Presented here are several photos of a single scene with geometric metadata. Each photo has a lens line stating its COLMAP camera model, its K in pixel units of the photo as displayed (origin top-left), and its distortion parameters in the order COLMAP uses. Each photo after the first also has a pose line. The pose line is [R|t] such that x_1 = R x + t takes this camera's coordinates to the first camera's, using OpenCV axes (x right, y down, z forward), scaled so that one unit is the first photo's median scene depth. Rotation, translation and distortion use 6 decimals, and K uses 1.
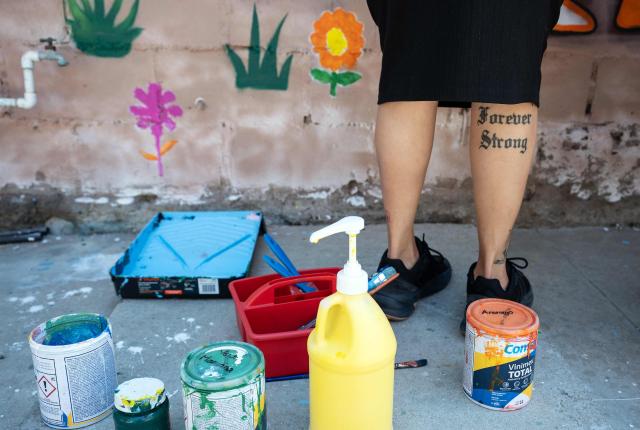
lens RADIAL K [[484.3, 0, 320.1], [0, 484.3, 215.2], [0, 0, 1]] dist [0.006125, 0.000145]
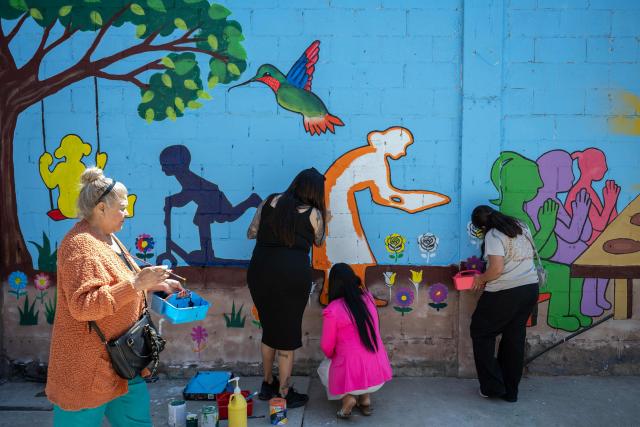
lens RADIAL K [[478.3, 0, 320.4], [0, 478.3, 215.3], [0, 0, 1]] dist [0.001424, 0.000294]
pose [[0.997674, -0.015552, -0.066363, 0.595151], [-0.004043, 0.958407, -0.285375, -0.087079], [0.068041, 0.284980, 0.956116, -1.920051]]
